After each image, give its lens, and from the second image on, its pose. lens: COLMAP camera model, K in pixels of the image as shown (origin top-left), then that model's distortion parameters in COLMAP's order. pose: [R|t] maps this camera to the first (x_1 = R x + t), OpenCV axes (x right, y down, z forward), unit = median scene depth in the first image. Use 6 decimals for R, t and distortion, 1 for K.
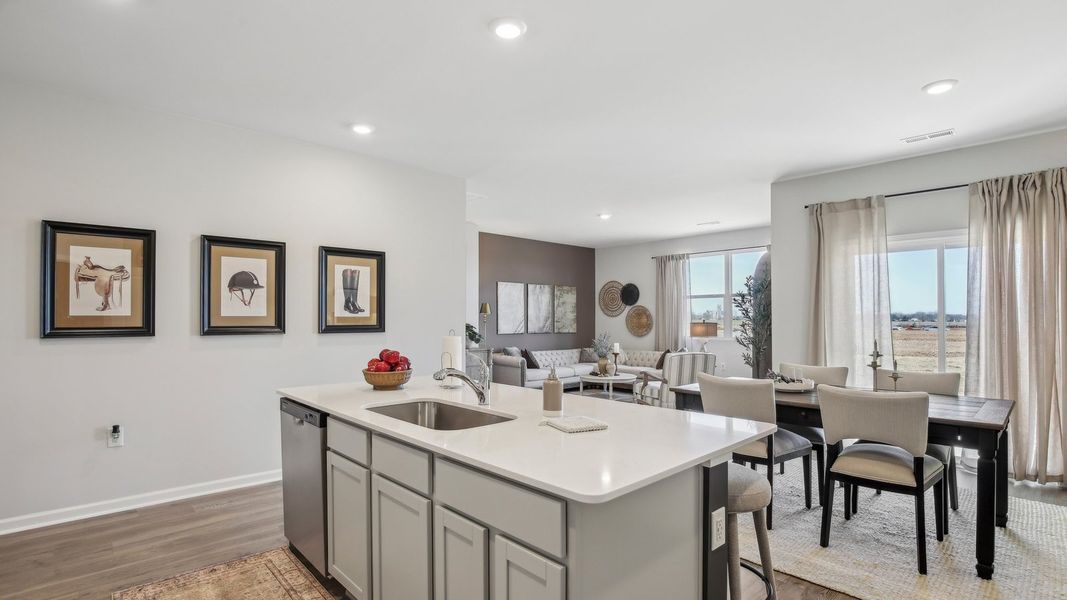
lens RADIAL K [[500.2, 0, 552.4], [0, 500.2, 310.6], [0, 0, 1]] dist [0.032303, 0.000114]
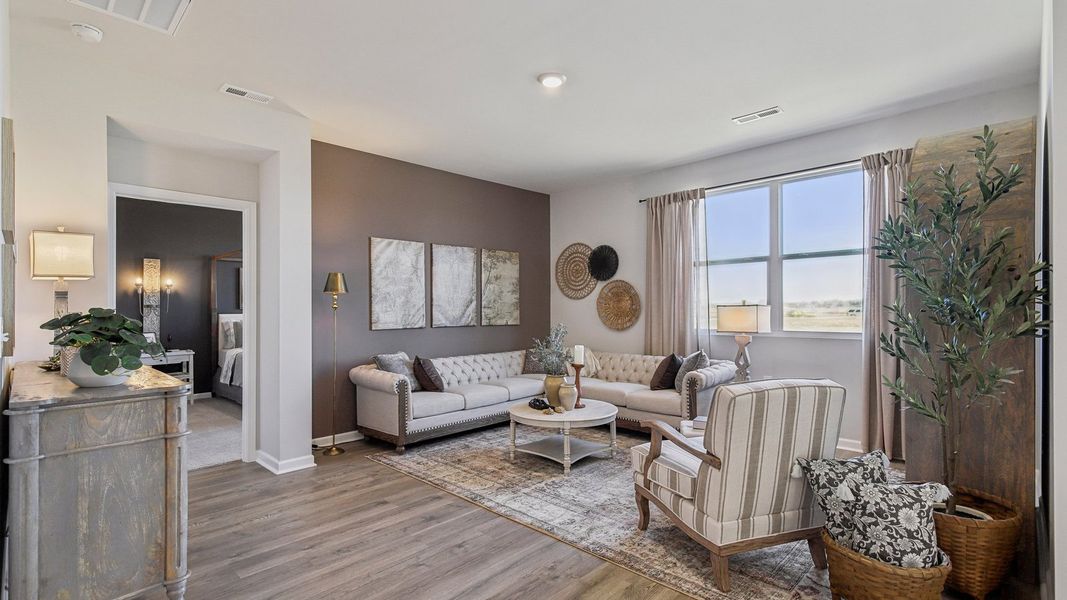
lens RADIAL K [[500.2, 0, 552.4], [0, 500.2, 310.6], [0, 0, 1]] dist [0.032303, 0.000114]
pose [[0.998581, -0.007272, 0.052759, 0.062748], [0.006075, 0.999721, 0.022823, 0.013387], [-0.052910, -0.022470, 0.998346, 0.412168]]
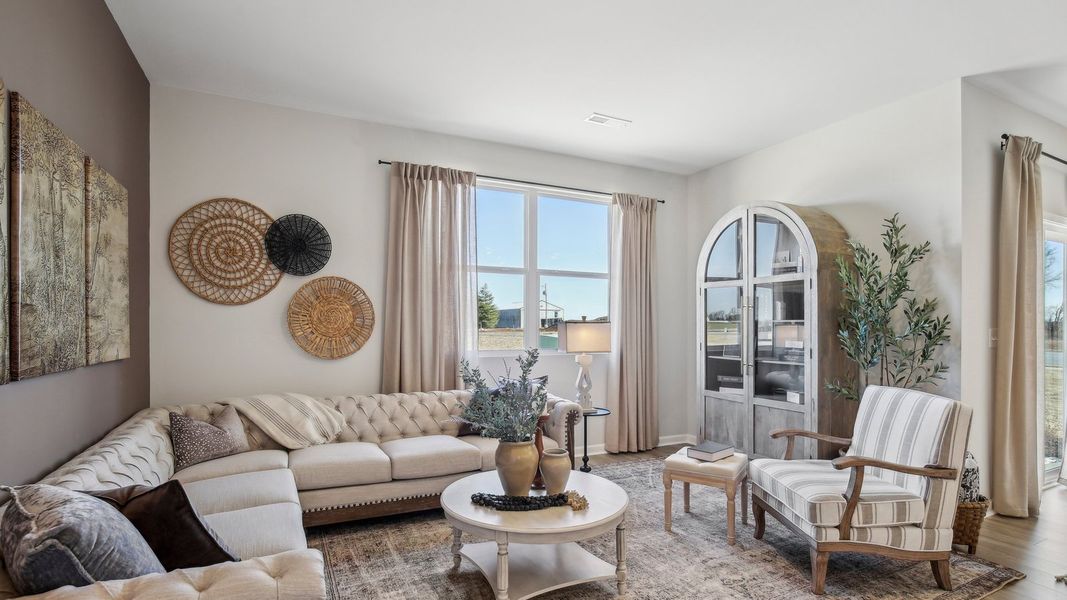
lens RADIAL K [[506.4, 0, 534.8], [0, 506.4, 331.1], [0, 0, 1]] dist [0.001556, -0.000112]
pose [[0.313848, -0.009913, 0.949422, -0.153295], [-0.022806, 0.999578, 0.017976, 0.021547], [-0.949199, -0.027294, 0.313489, 0.776279]]
